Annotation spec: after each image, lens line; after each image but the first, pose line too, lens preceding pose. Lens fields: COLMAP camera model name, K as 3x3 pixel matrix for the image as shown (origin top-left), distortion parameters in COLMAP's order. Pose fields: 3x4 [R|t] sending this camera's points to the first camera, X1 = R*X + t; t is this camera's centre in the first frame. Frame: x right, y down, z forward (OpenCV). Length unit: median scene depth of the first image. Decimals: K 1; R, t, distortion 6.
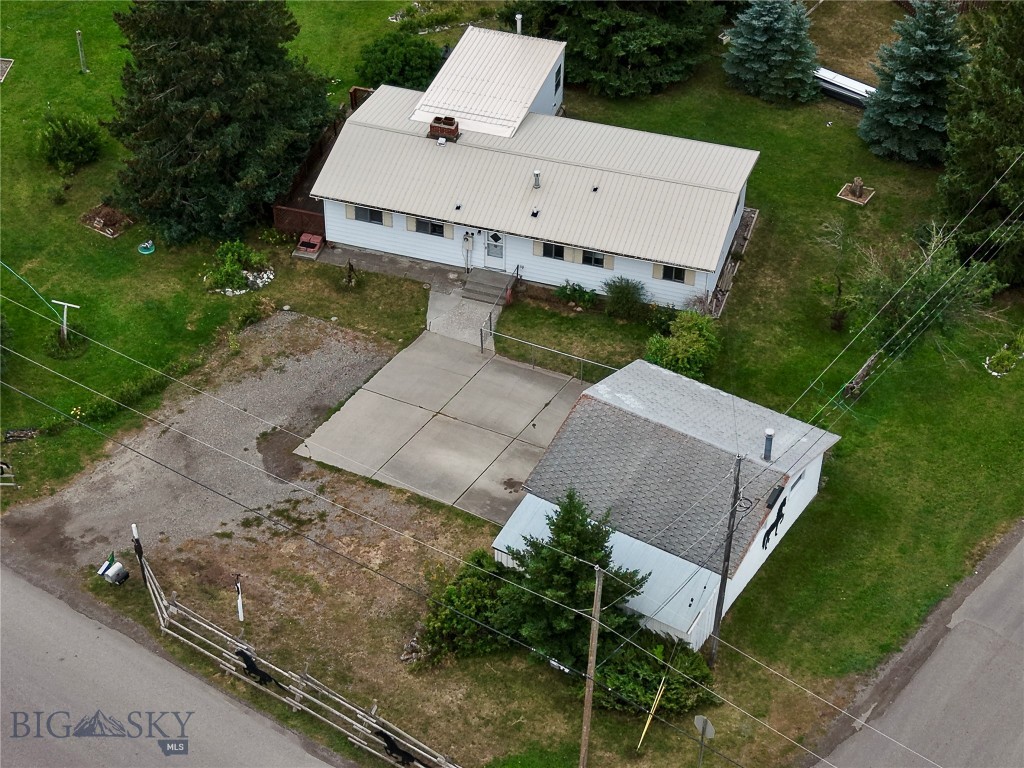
lens RADIAL K [[1969.5, 0, 518.6], [0, 1969.5, 385.8], [0, 0, 1]] dist [0.260396, -1.114707]
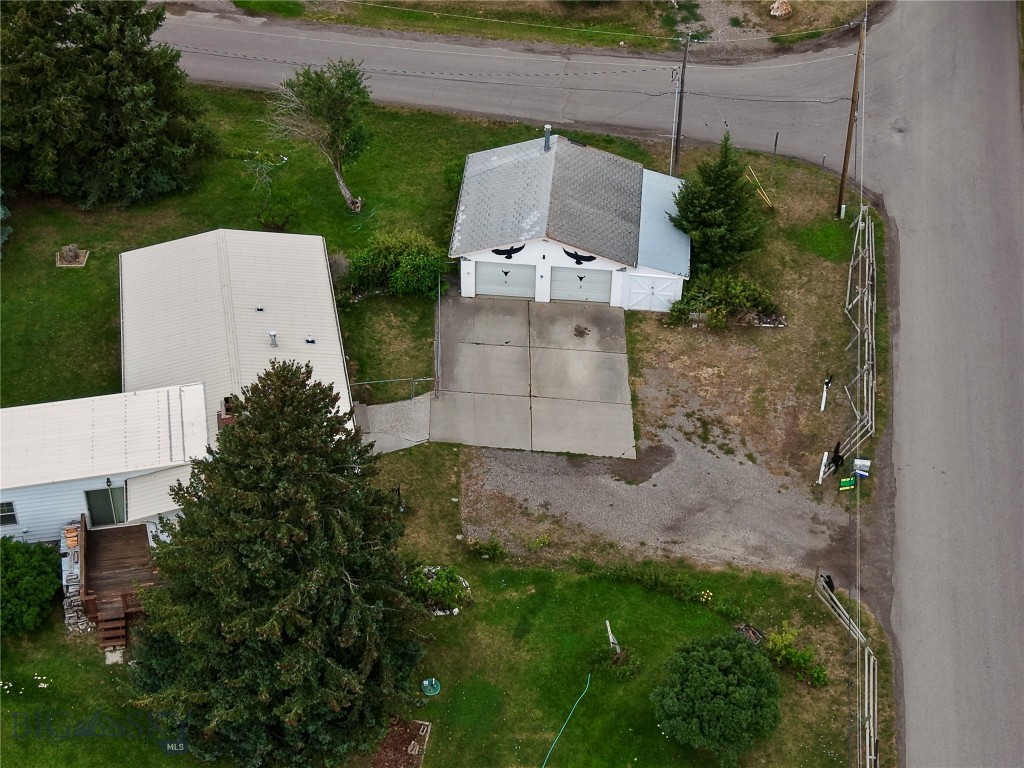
lens RADIAL K [[1766.0, 0, 517.1], [0, 1766.0, 386.7], [0, 0, 1]] dist [0.279199, -1.319844]
pose [[-0.452772, -0.600441, 0.659142, -0.712778], [0.555152, 0.388639, 0.735368, -0.749142], [-0.697713, 0.698878, 0.157371, 0.852089]]
